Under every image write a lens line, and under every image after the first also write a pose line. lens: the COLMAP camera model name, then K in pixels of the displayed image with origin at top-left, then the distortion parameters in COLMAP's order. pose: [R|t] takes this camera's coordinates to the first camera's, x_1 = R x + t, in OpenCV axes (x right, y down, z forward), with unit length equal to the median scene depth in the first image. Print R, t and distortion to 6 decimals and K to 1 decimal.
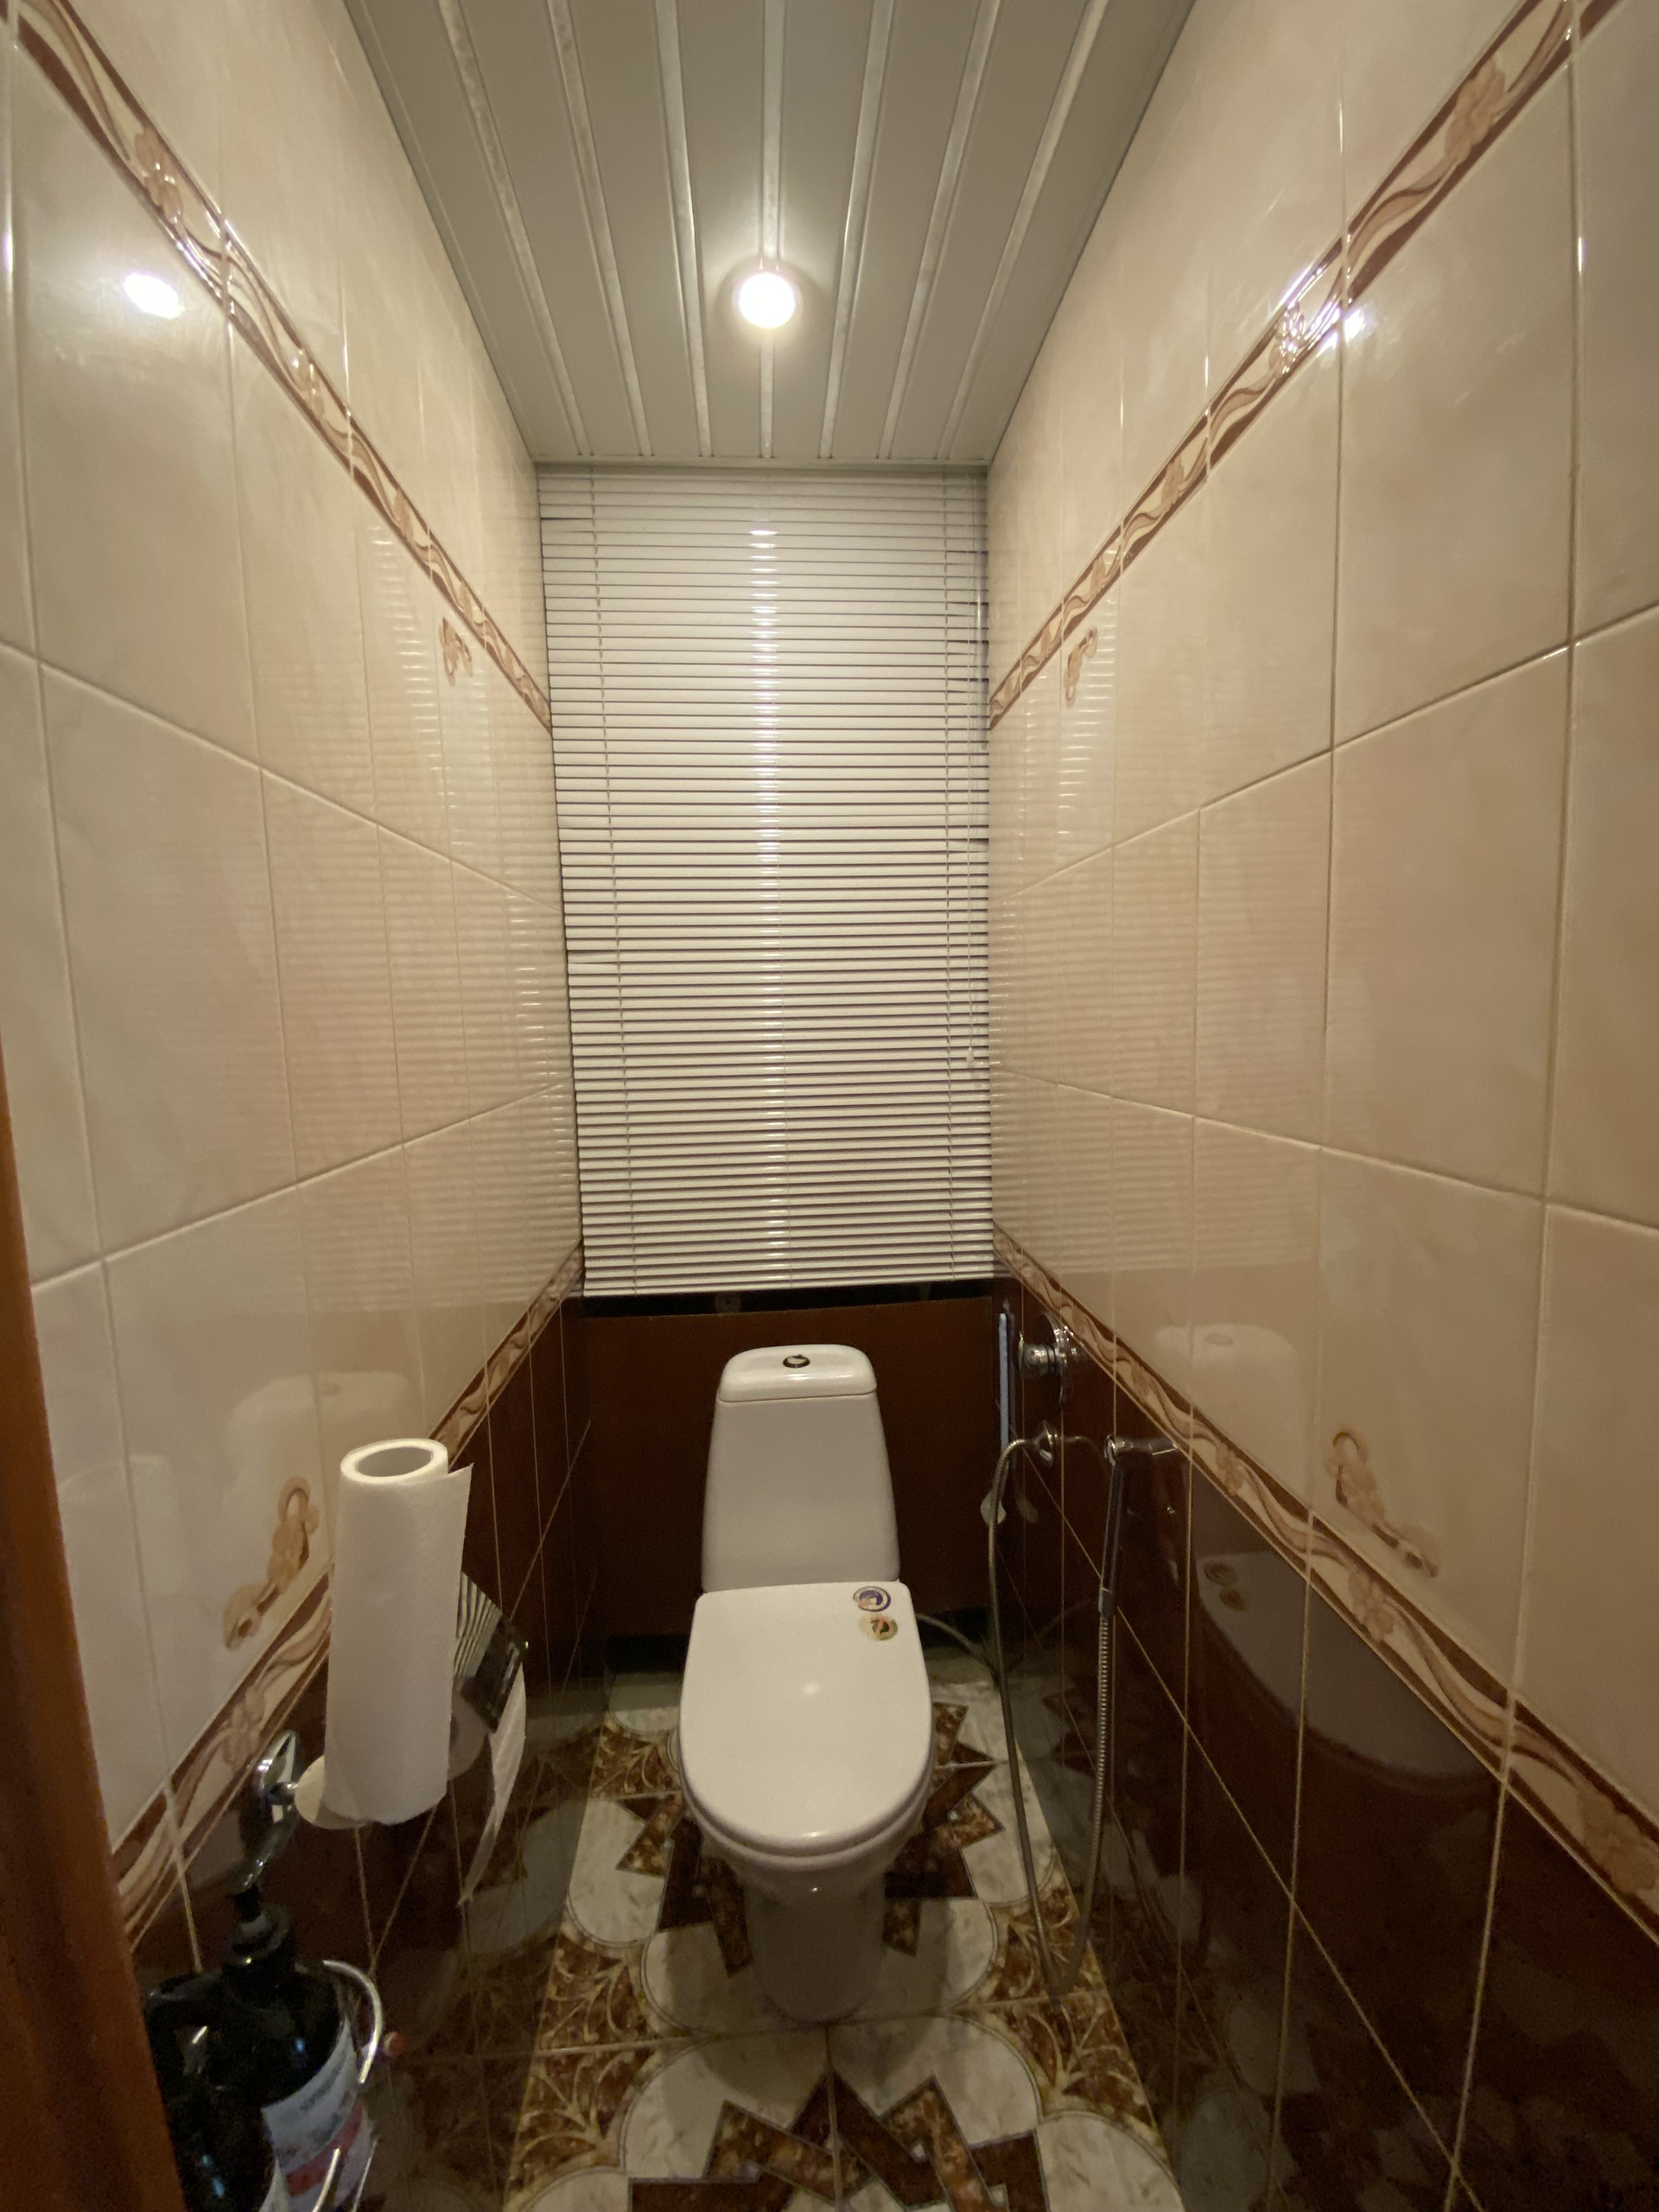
lens RADIAL K [[901.9, 0, 829.5], [0, 901.9, 1106.0], [0, 0, 1]] dist [0.020860, -0.022165]
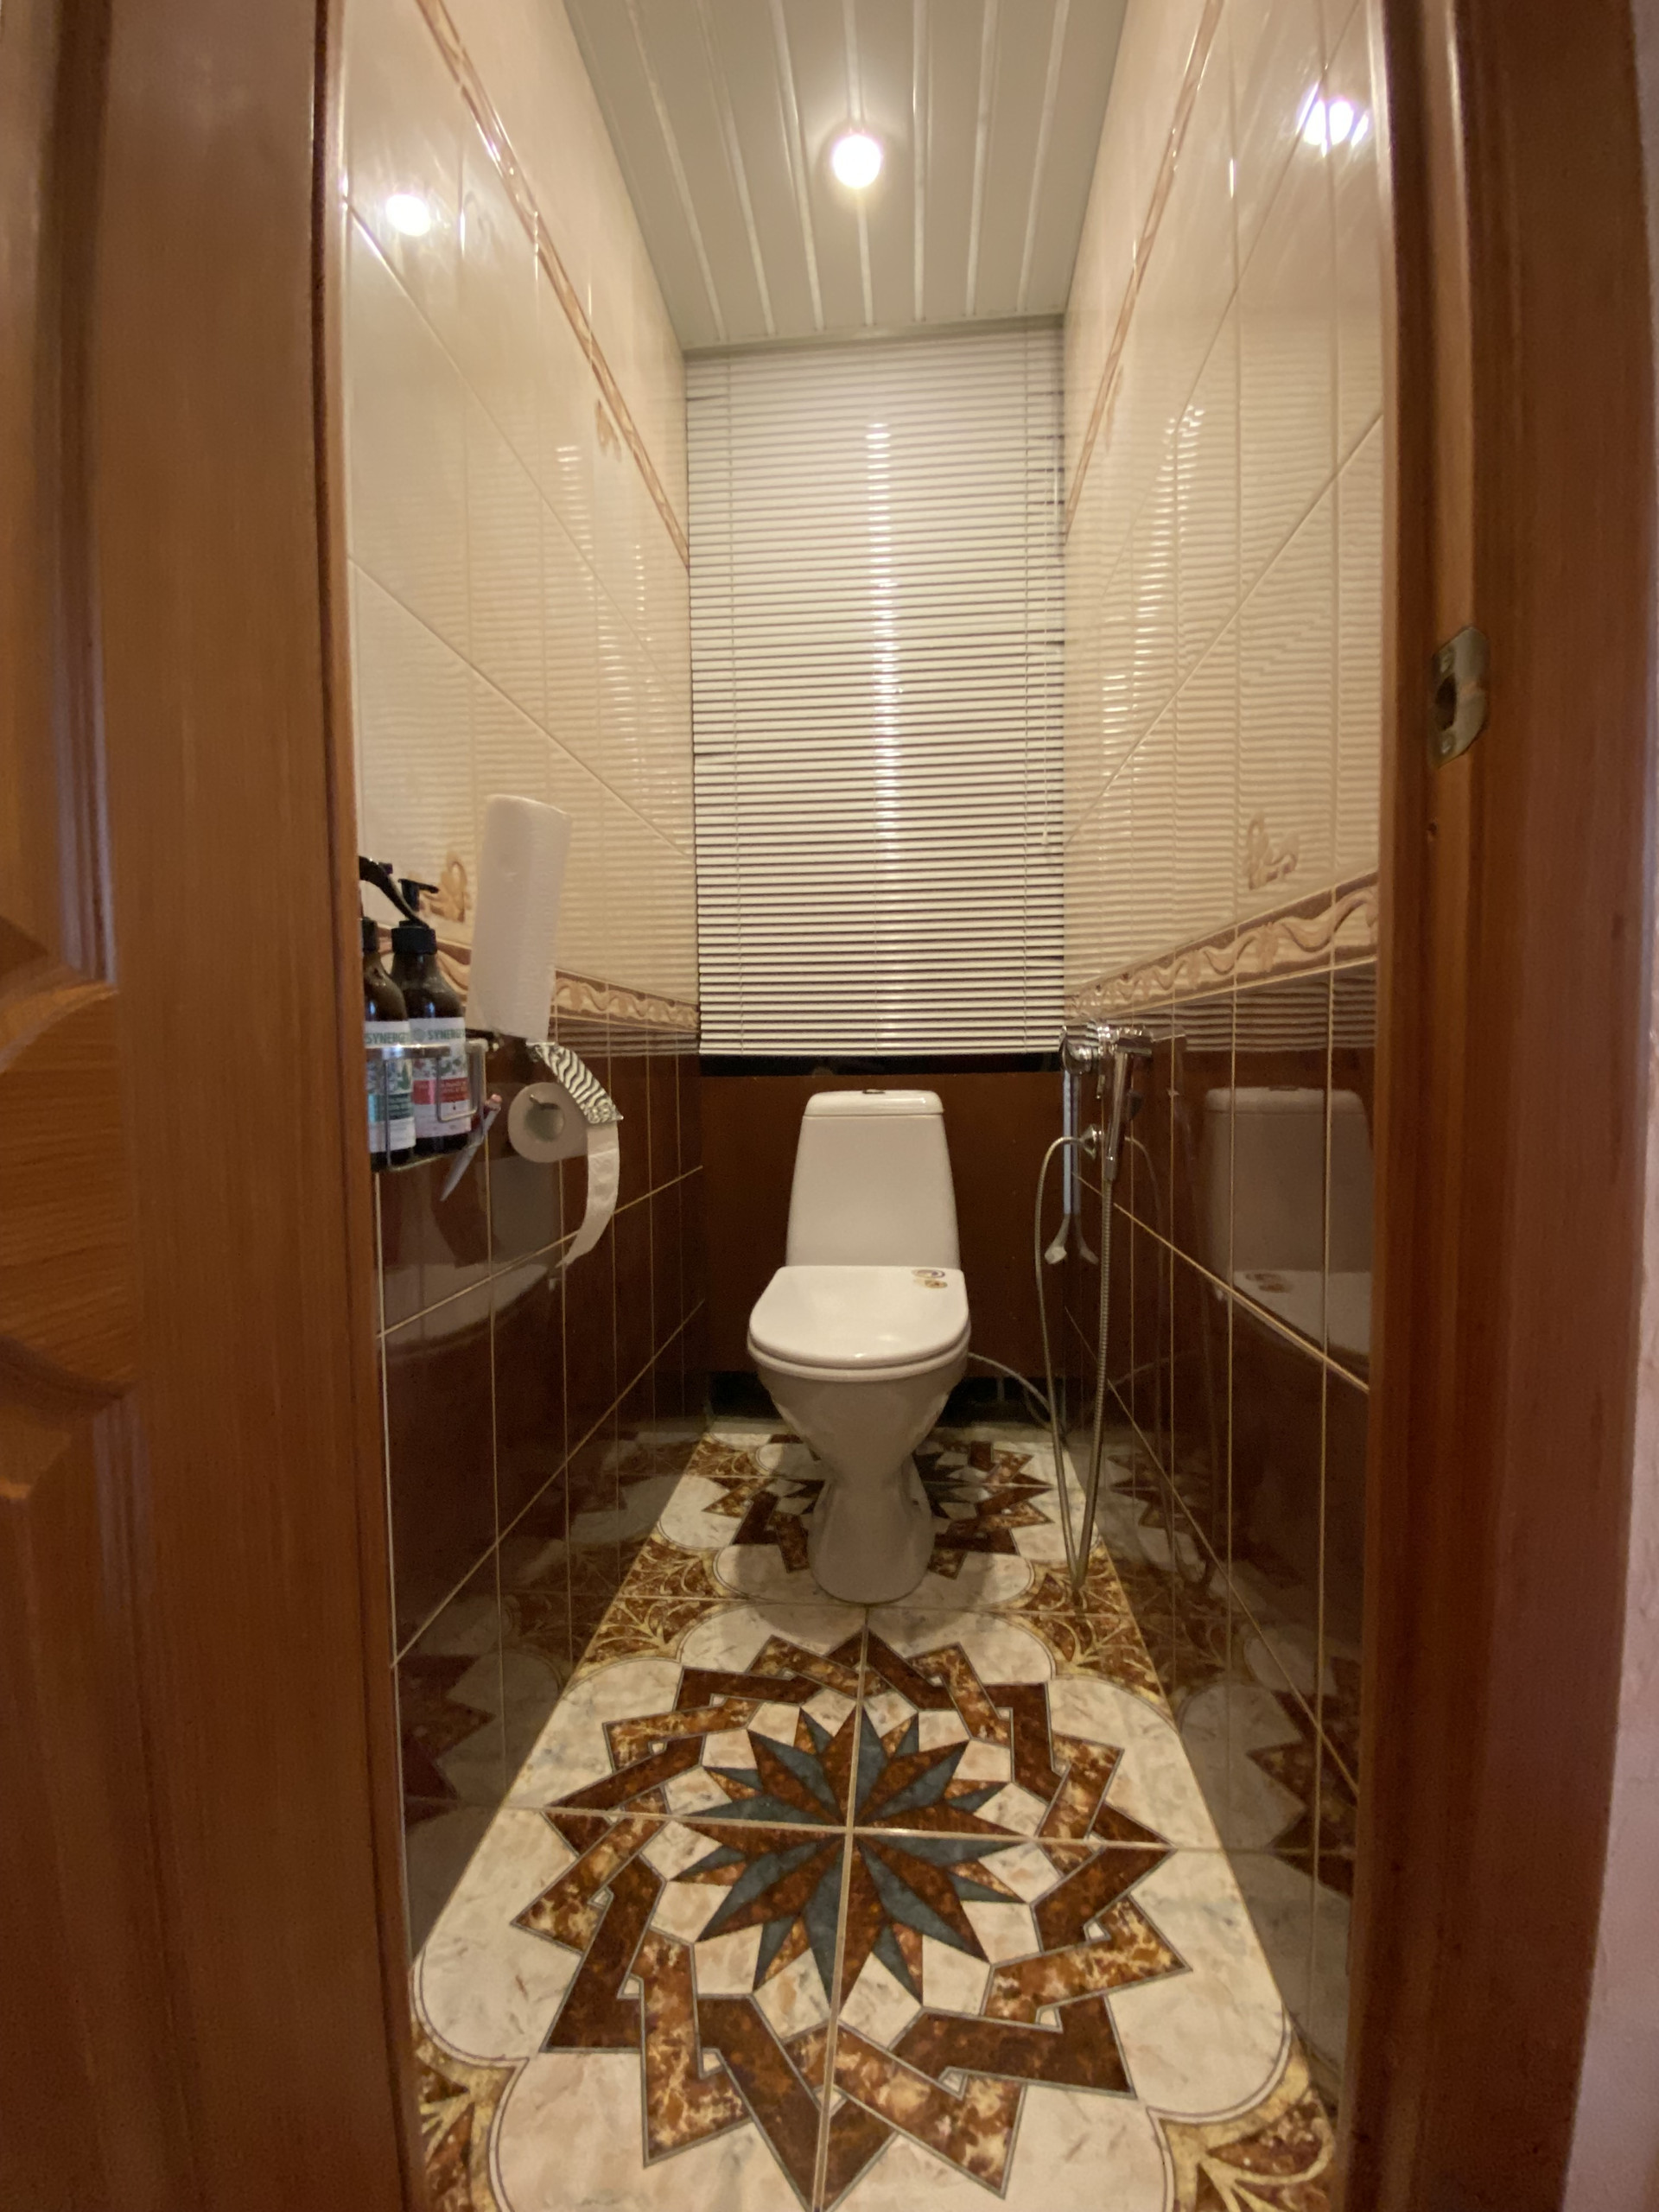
lens RADIAL K [[892.5, 0, 829.5], [0, 892.5, 1106.0], [0, 0, 1]] dist [-0.001088, -0.013205]
pose [[0.985385, 0.022873, -0.168801, 0.118831], [-0.030913, 0.998501, -0.045160, 0.439322], [0.167515, 0.049718, 0.984615, -0.126261]]
